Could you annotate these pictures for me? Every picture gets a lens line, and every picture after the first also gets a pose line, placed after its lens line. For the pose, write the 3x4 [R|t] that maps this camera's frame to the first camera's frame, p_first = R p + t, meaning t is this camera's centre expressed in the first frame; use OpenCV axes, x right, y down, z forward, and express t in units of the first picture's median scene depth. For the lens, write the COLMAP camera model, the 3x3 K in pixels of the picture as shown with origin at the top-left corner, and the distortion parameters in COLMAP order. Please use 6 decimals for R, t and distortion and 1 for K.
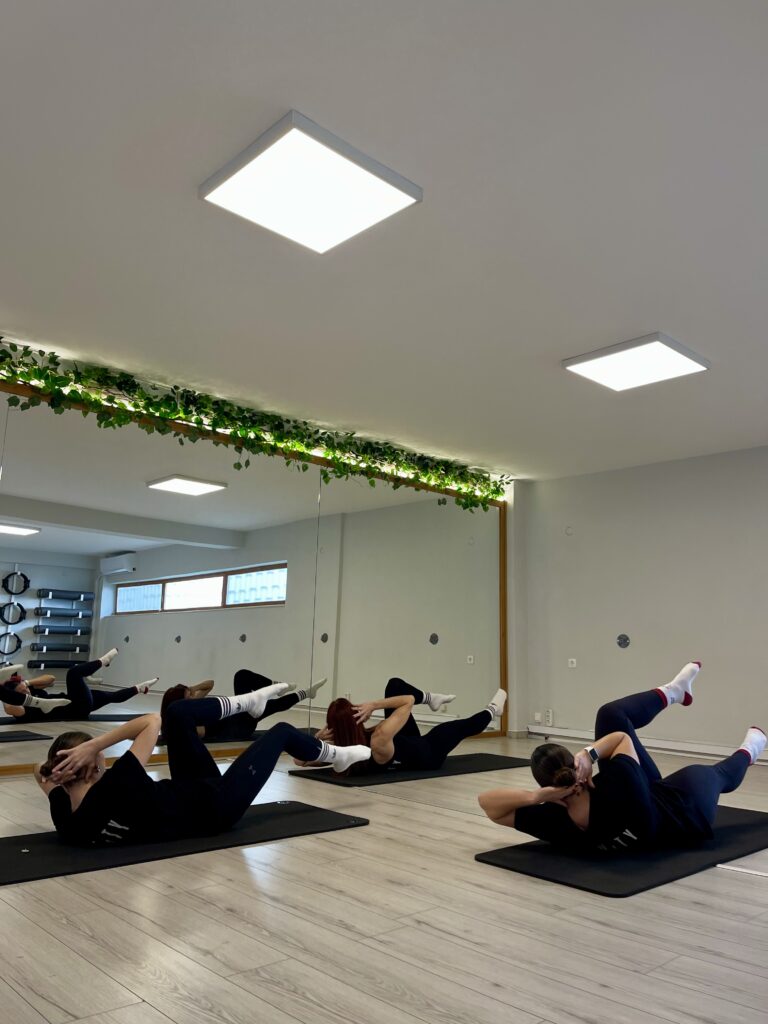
lens RADIAL K [[772.0, 0, 370.1], [0, 772.0, 507.9], [0, 0, 1]] dist [0.069229, -0.090521]
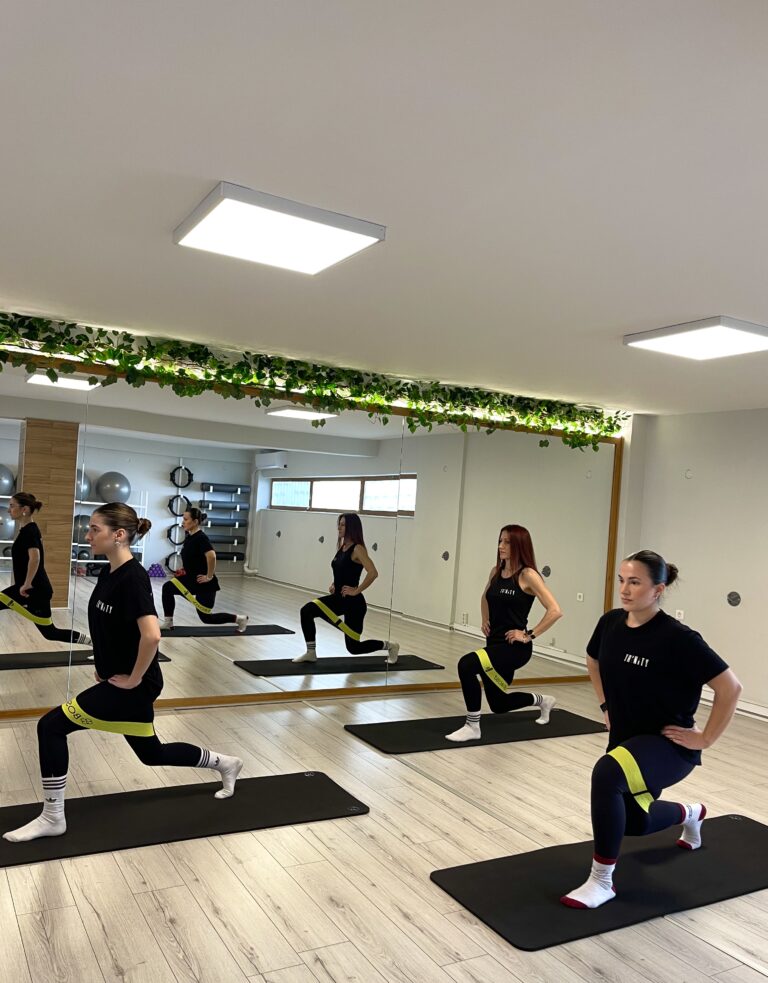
lens RADIAL K [[797.3, 0, 374.7], [0, 797.3, 513.0], [0, 0, 1]] dist [0.050944, -0.024032]
pose [[0.972414, 0.036313, -0.230417, 0.121572], [0.005649, 0.983852, 0.178894, -0.101427], [0.233192, -0.175261, 0.956507, -0.001283]]
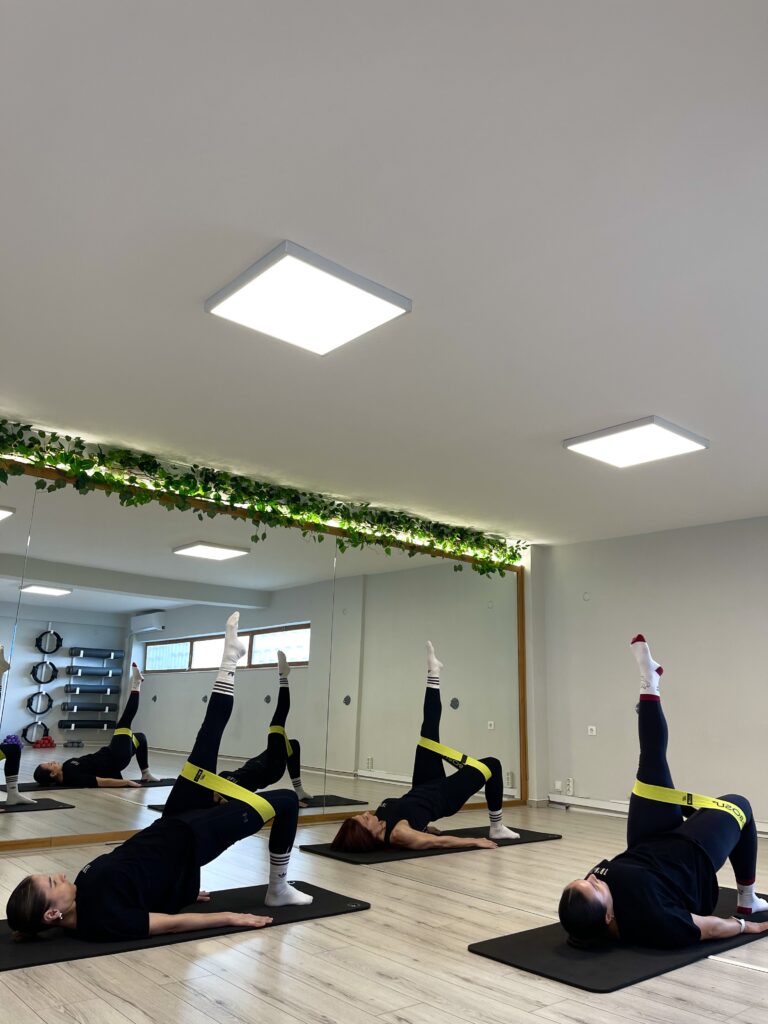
lens RADIAL K [[772.0, 0, 374.5], [0, 772.0, 507.8], [0, 0, 1]] dist [0.069229, -0.090521]
pose [[0.999250, -0.008099, -0.037872, 0.022681], [0.005693, 0.997984, -0.063212, -0.023646], [0.038307, 0.062949, 0.997281, -0.021639]]
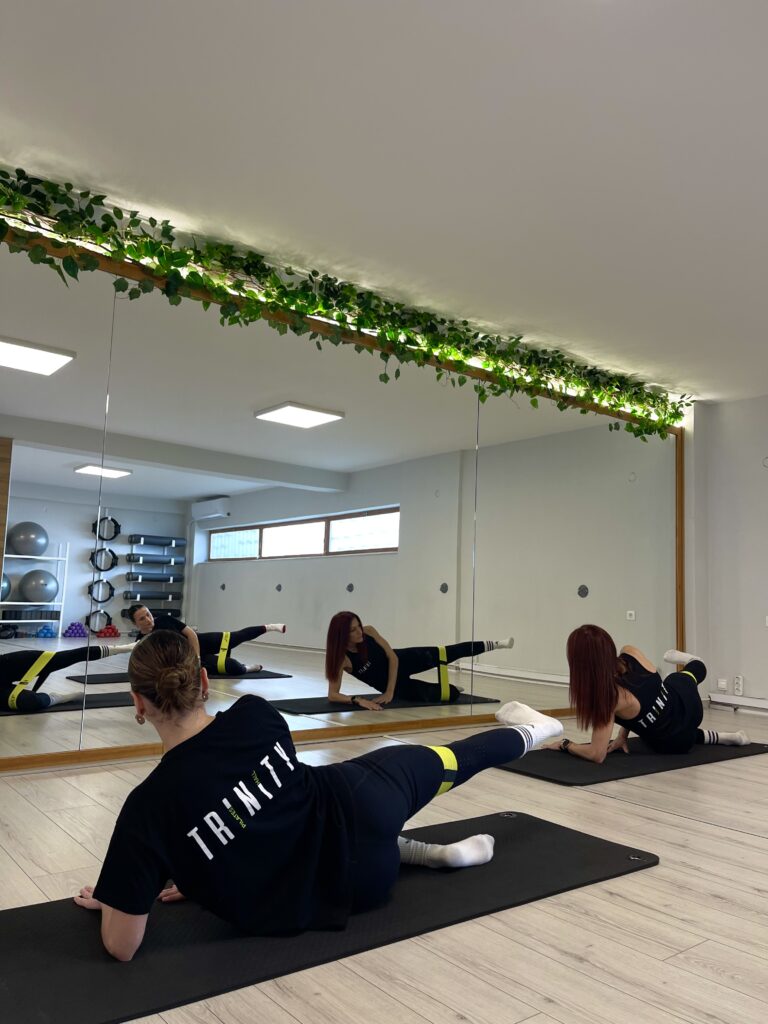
lens RADIAL K [[772.0, 0, 380.7], [0, 772.0, 512.9], [0, 0, 1]] dist [0.069229, -0.090521]
pose [[0.997151, -0.000662, -0.075428, -0.093071], [0.006027, 0.997464, 0.070923, 0.023841], [0.075189, -0.071175, 0.994626, 0.153991]]
